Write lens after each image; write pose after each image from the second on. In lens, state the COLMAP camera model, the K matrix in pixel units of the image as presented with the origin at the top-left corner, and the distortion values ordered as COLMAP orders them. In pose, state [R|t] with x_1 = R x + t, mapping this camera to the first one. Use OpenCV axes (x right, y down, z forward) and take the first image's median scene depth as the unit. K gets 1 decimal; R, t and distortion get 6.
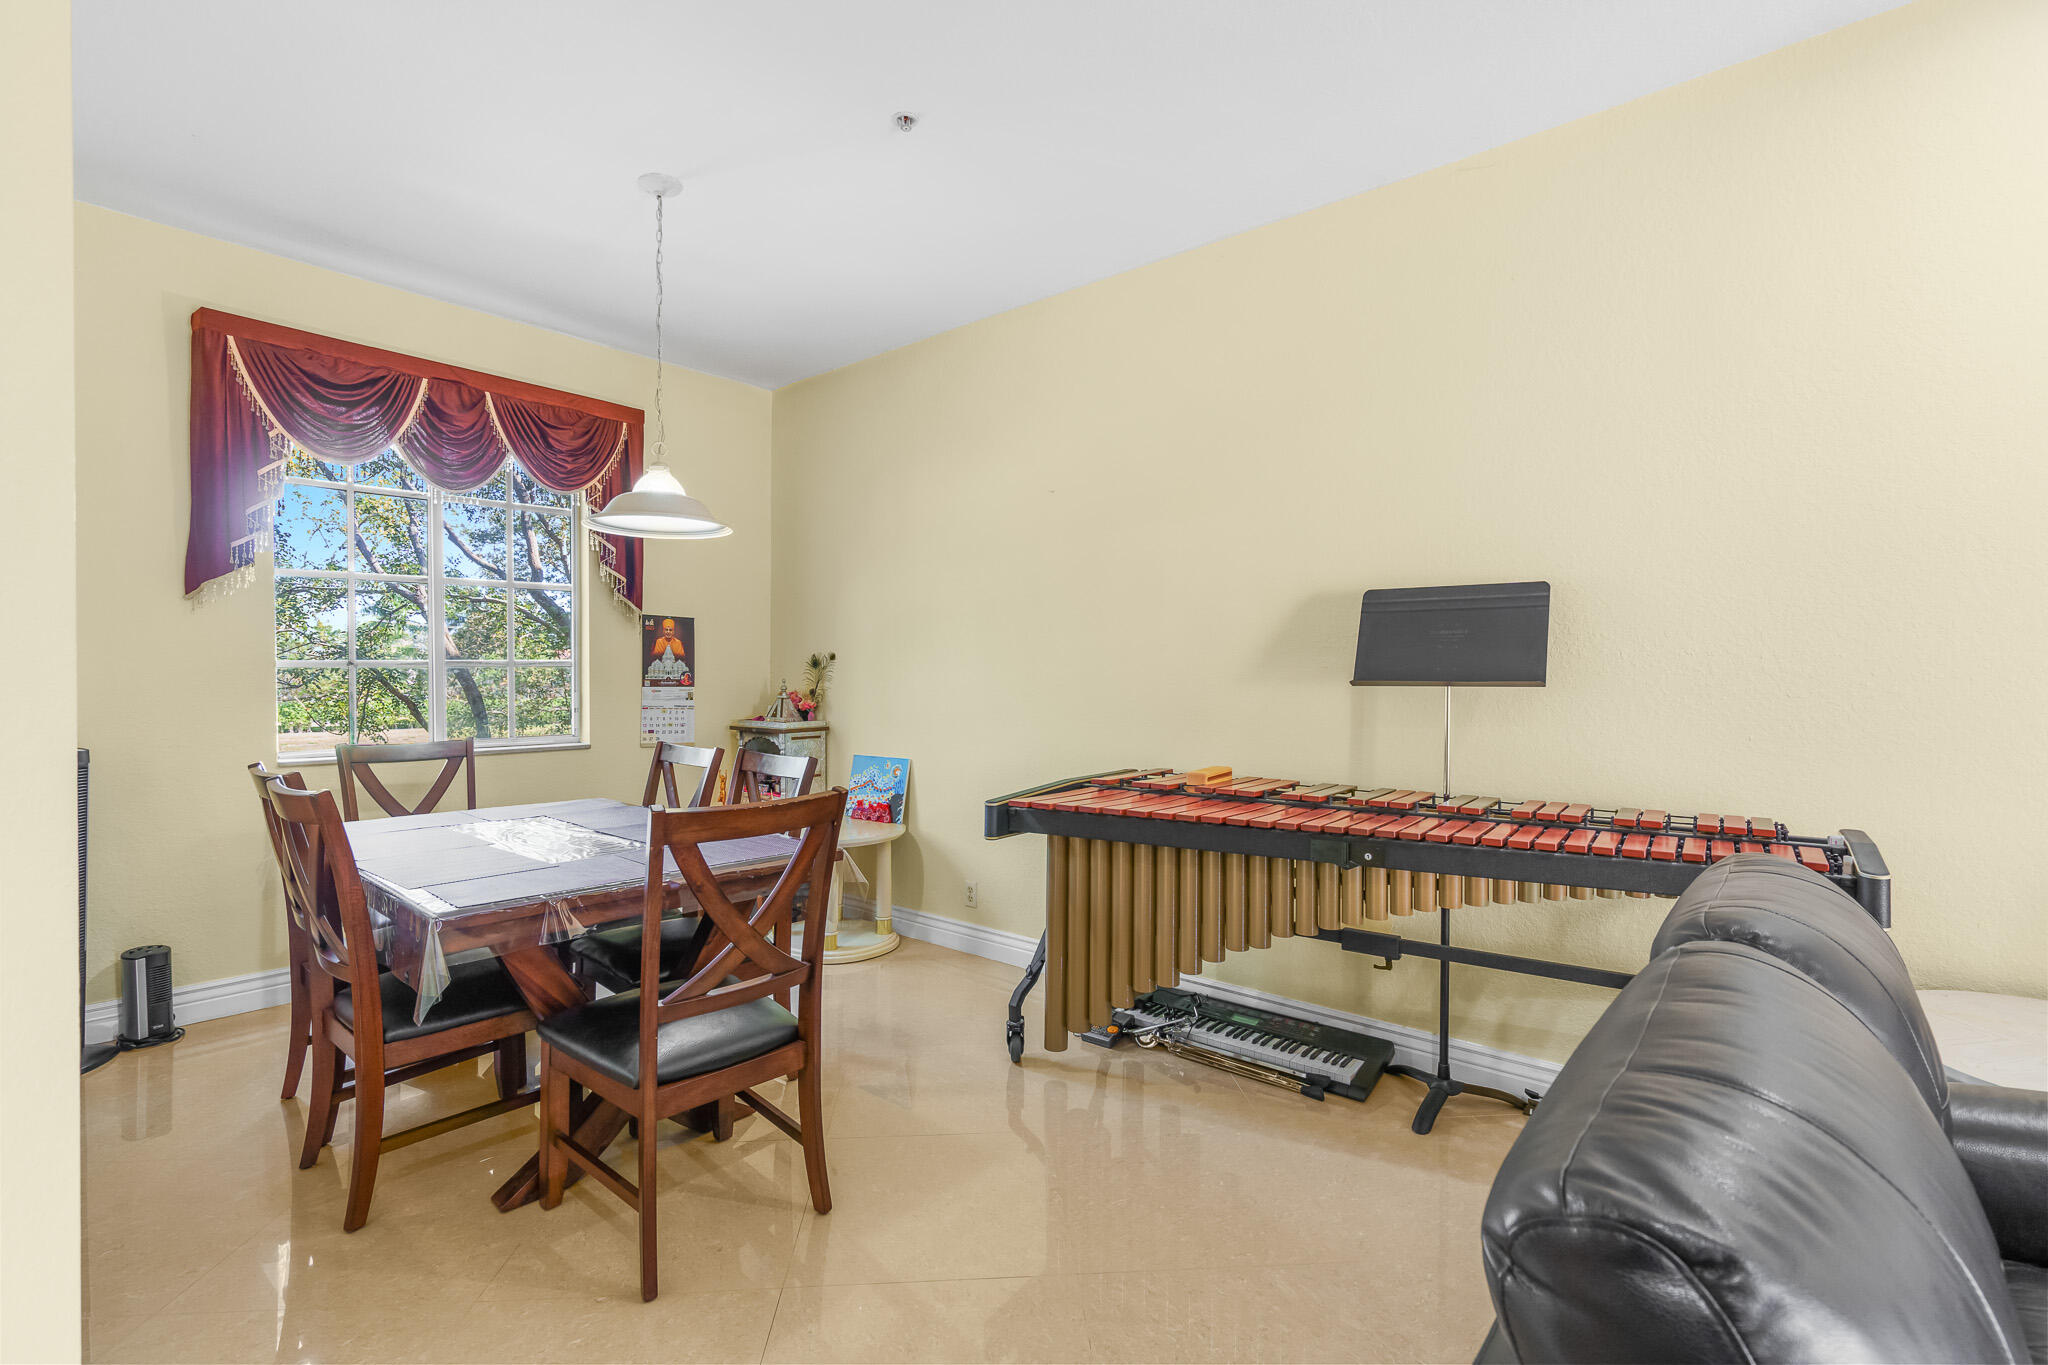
lens RADIAL K [[916.6, 0, 1024.0], [0, 916.6, 682.5], [0, 0, 1]] dist [-0.003796, 0.000180]
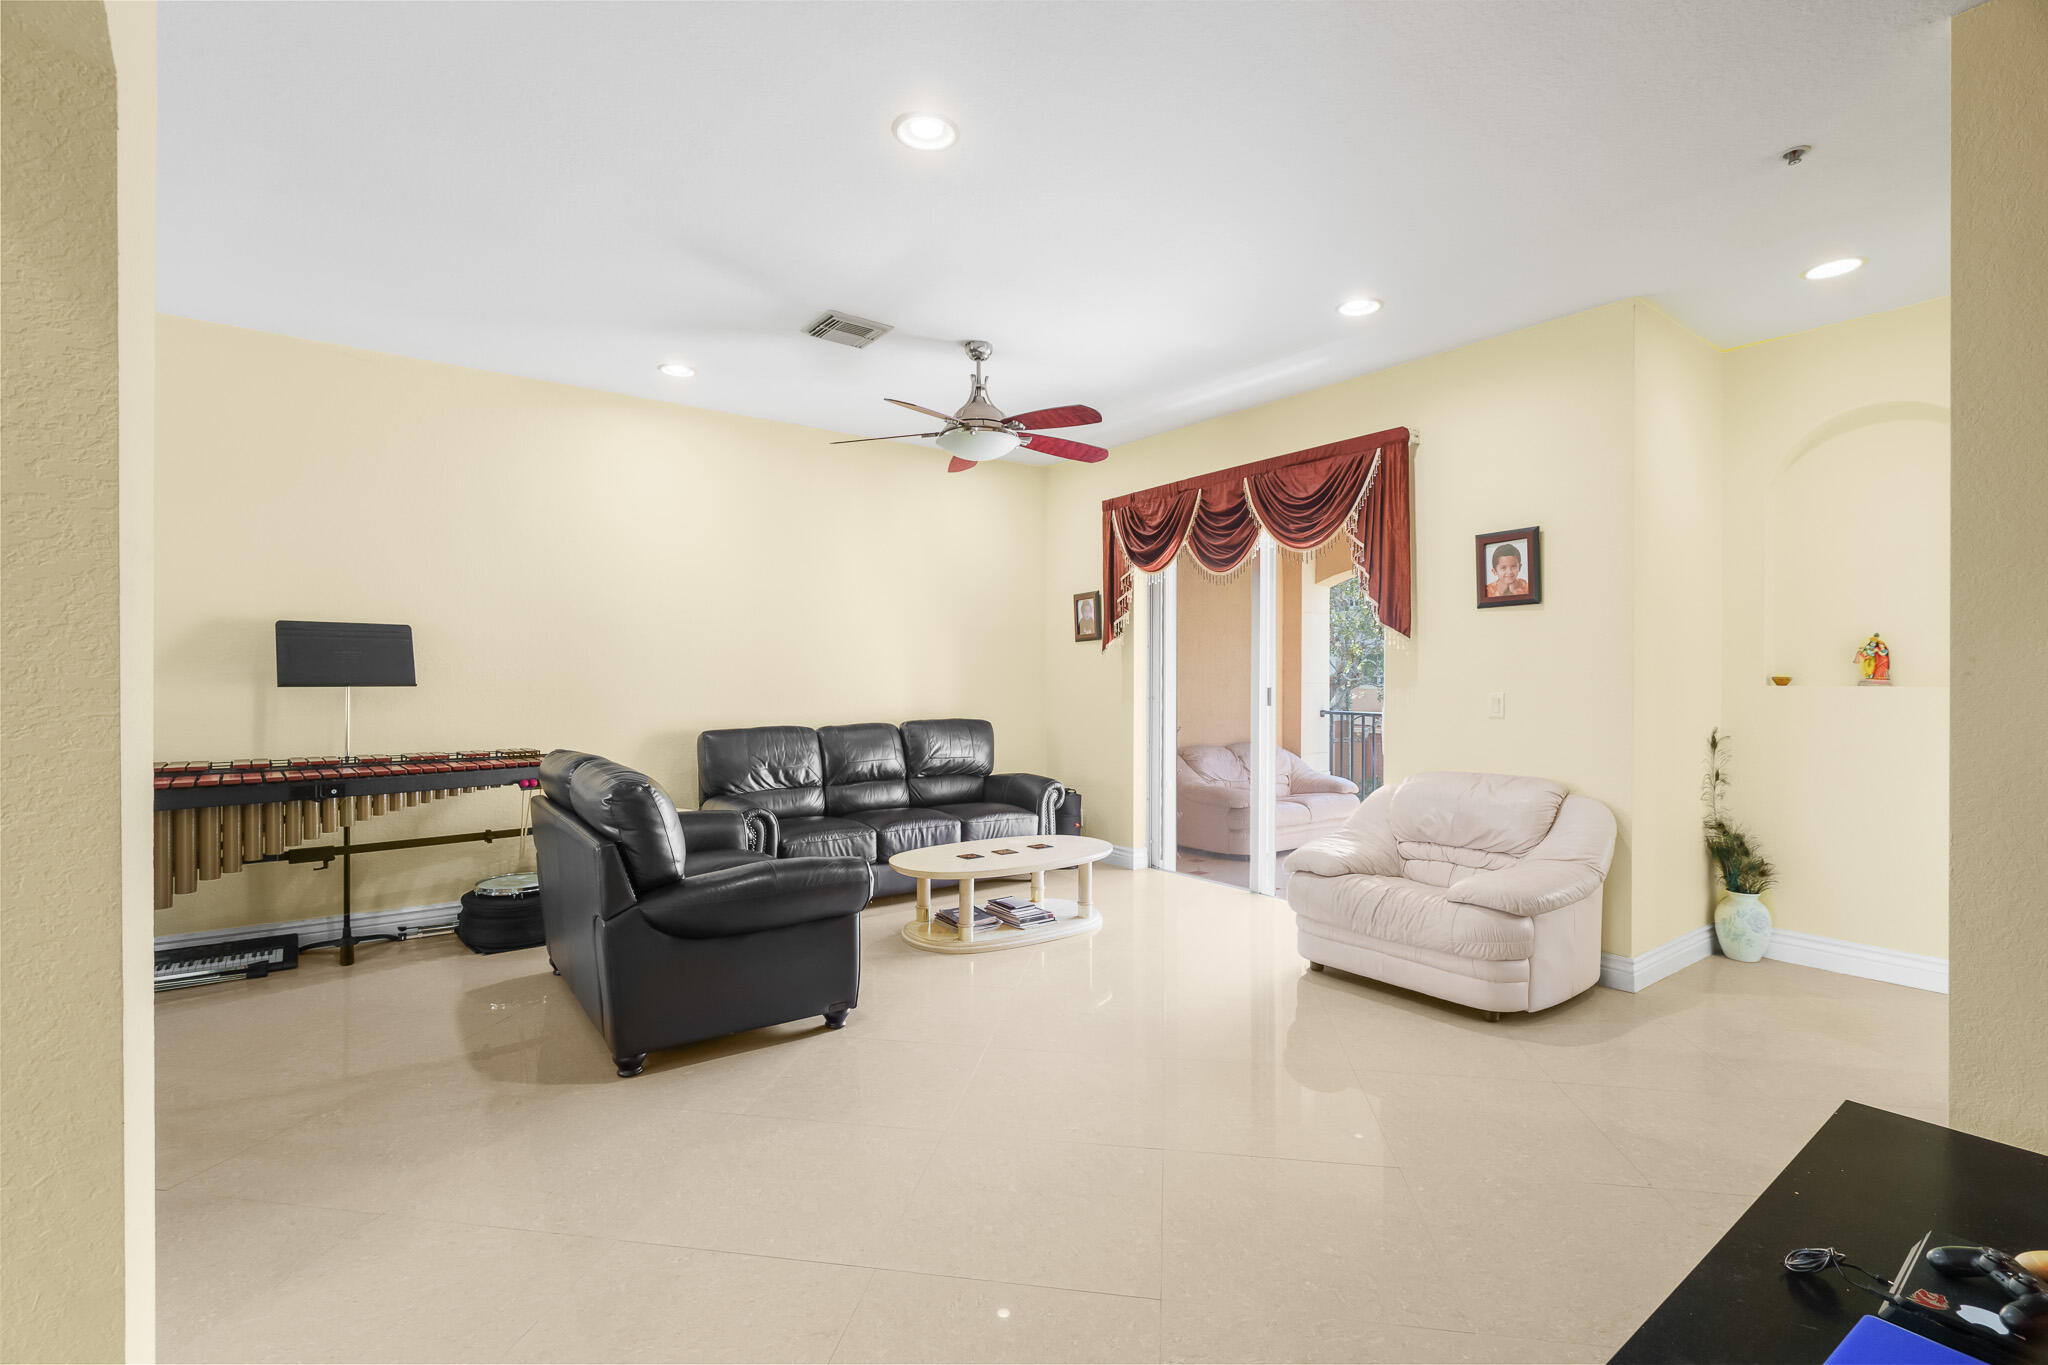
lens RADIAL K [[916.6, 0, 1024.0], [0, 916.6, 682.5], [0, 0, 1]] dist [-0.003796, 0.000180]
pose [[0.228719, -0.003249, 0.973487, -0.807178], [0.006764, 0.999976, 0.001748, 0.002028], [-0.973469, 0.006185, 0.228736, -0.492970]]
